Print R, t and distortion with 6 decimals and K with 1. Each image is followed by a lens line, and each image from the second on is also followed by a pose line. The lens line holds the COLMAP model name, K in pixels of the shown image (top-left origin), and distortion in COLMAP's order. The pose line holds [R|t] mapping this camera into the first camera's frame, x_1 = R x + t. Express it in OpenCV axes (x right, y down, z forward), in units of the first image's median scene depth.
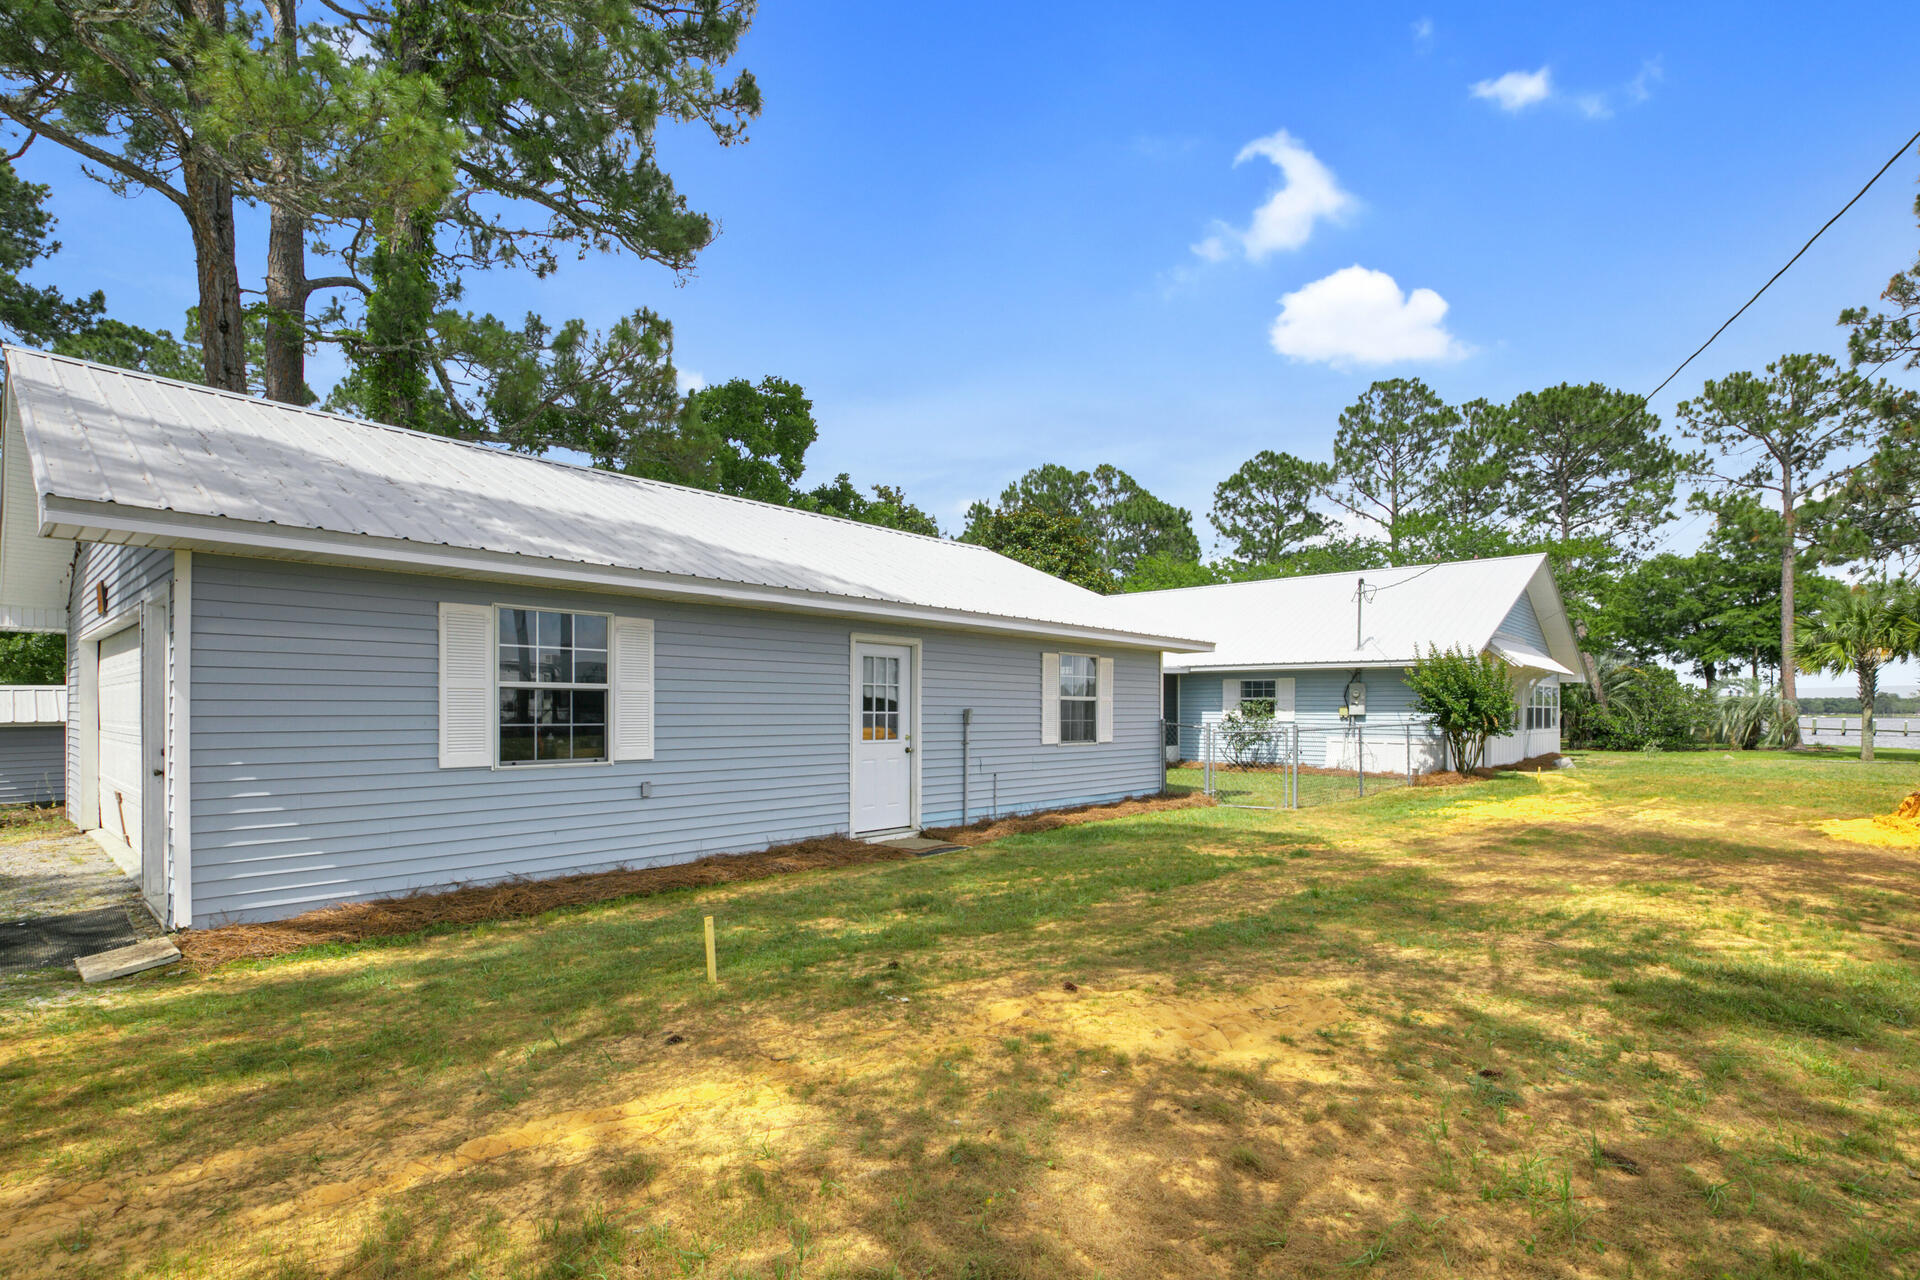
lens RADIAL K [[894.2, 0, 928.7], [0, 894.2, 714.5], [0, 0, 1]] dist [-0.002424, -0.000132]
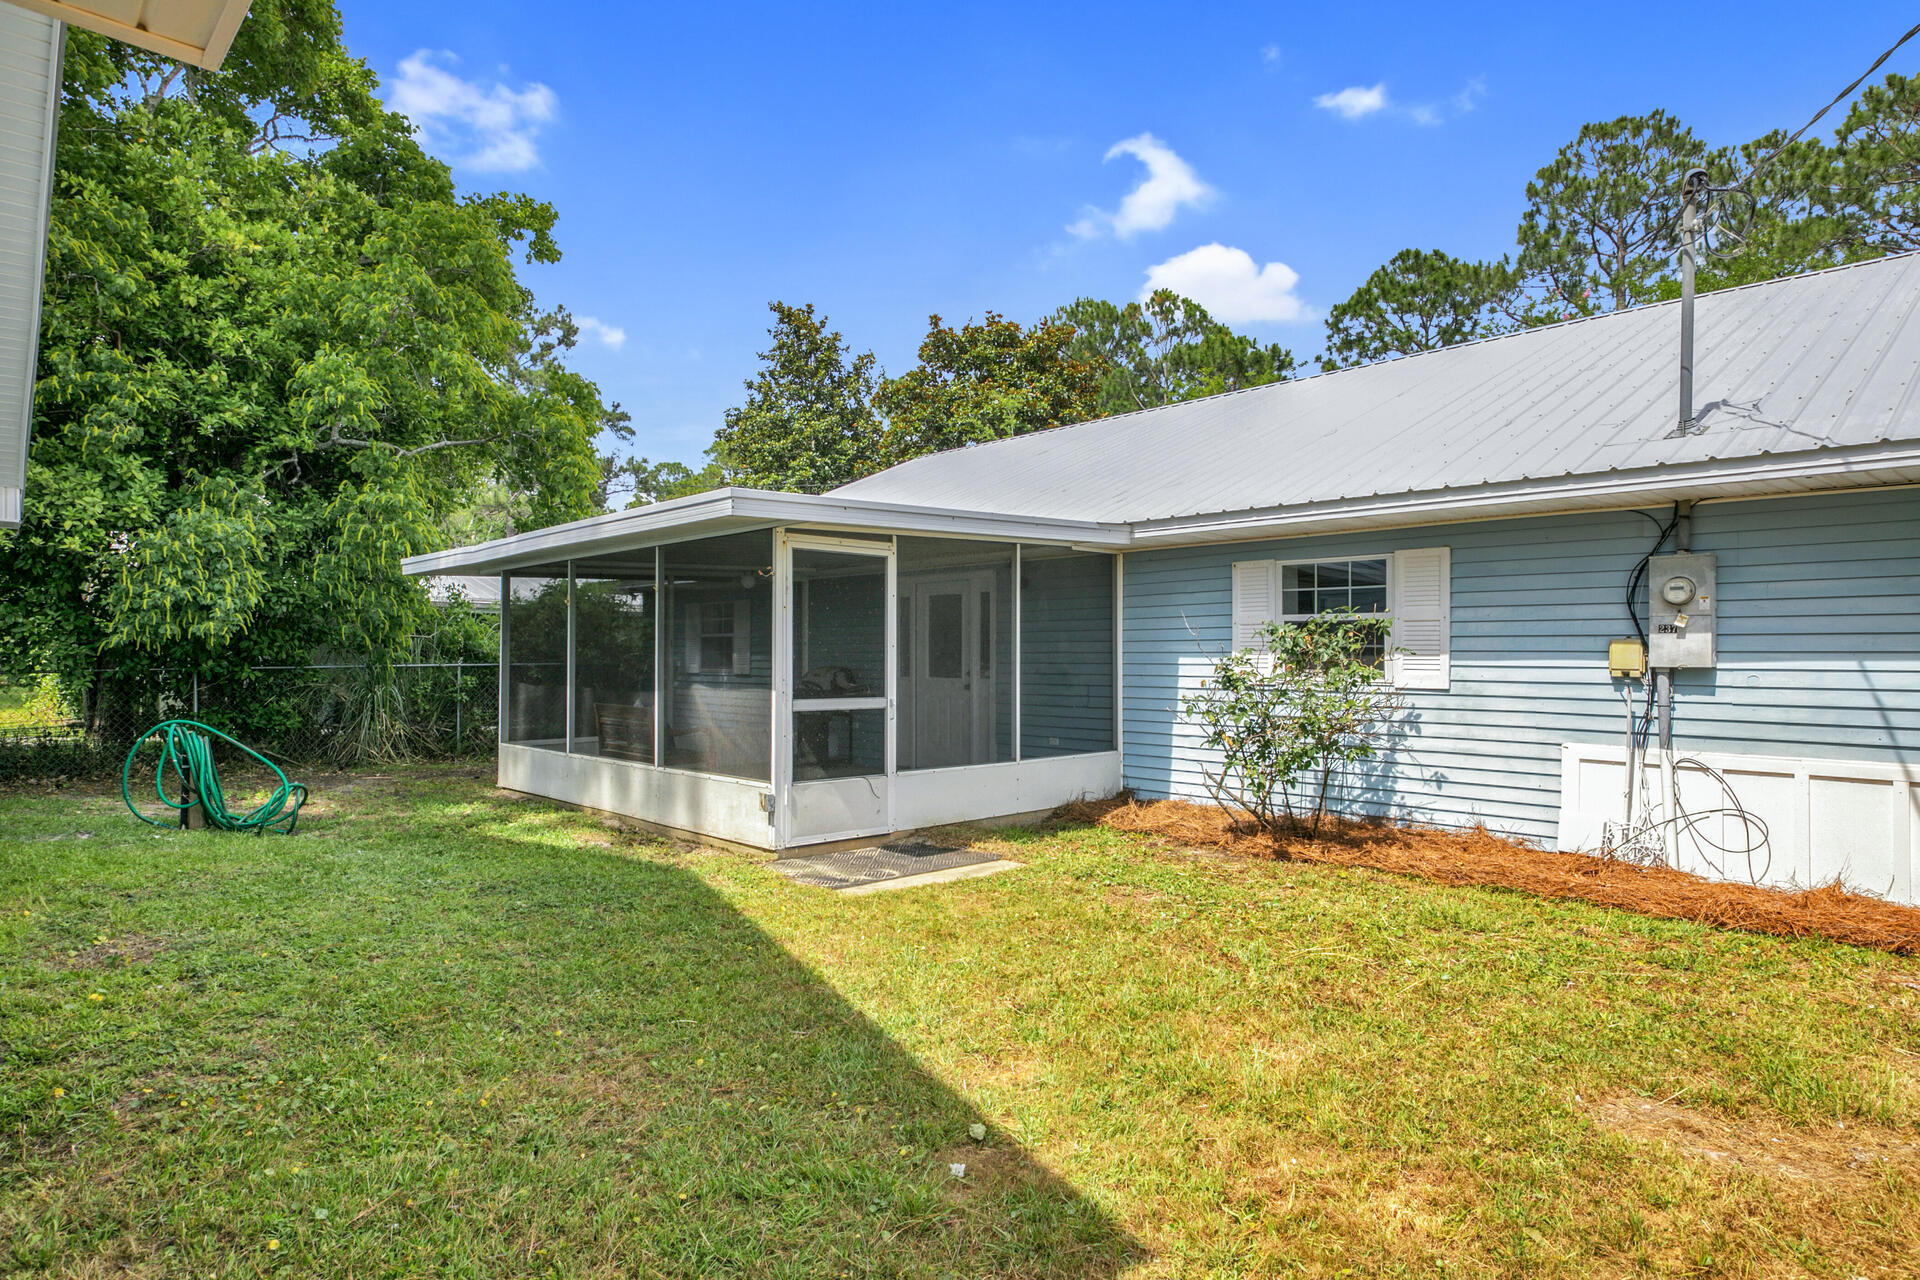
lens RADIAL K [[1031.5, 0, 949.7], [0, 1031.5, 642.3], [0, 0, 1]] dist [0.003427, -0.002602]
pose [[0.997550, -0.001509, -0.069938, 0.132481], [0.000175, 0.999818, -0.019081, -0.000771], [0.069954, 0.019022, 0.997369, 0.319526]]
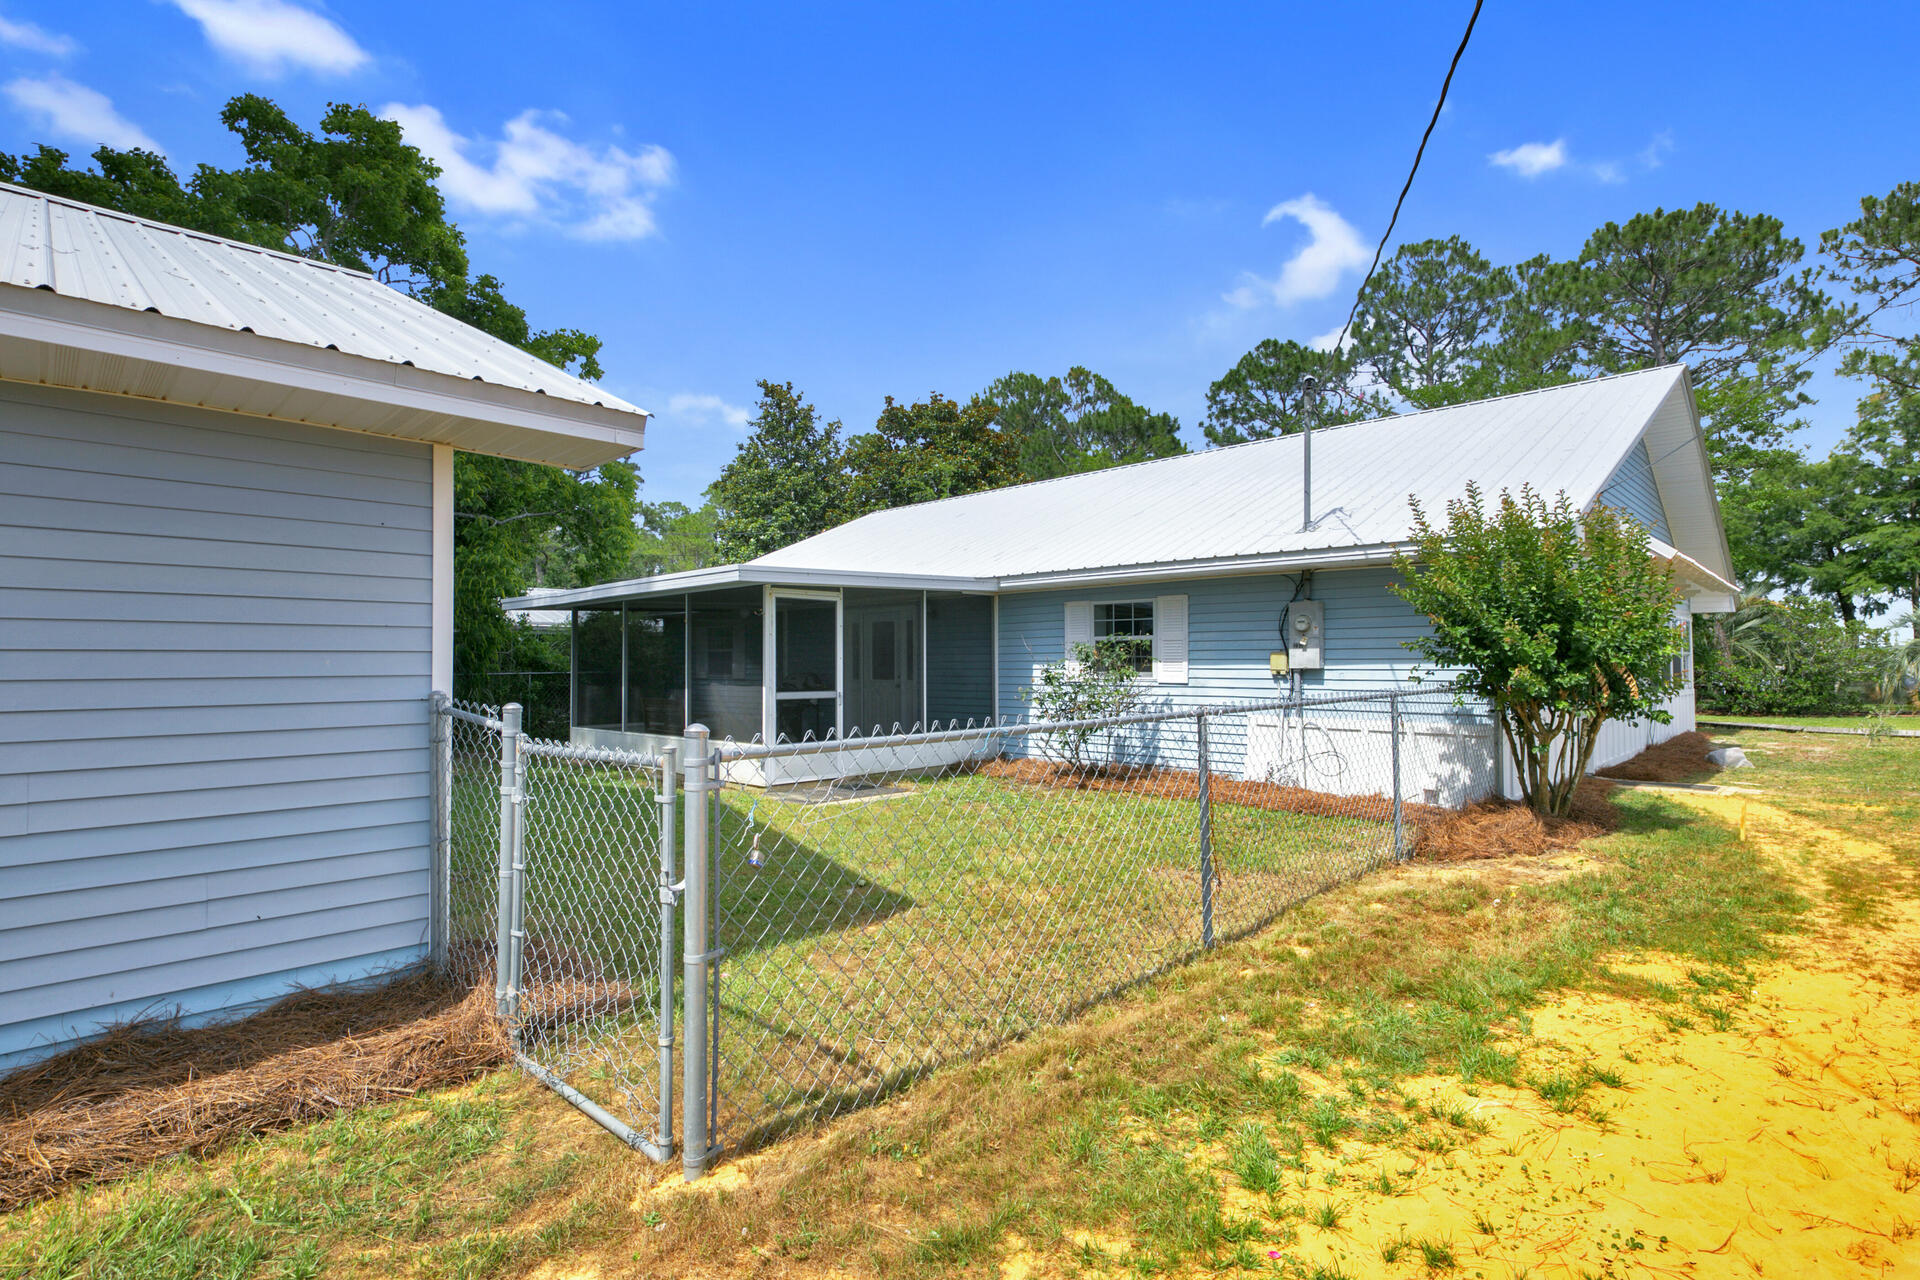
lens RADIAL K [[894.2, 0, 948.5], [0, 894.2, 649.2], [0, 0, 1]] dist [-0.002424, -0.000132]
pose [[0.999483, -0.006695, -0.031453, 0.147666], [0.005968, 0.999714, -0.023151, -0.000155], [0.031599, 0.022951, 0.999237, 0.252991]]
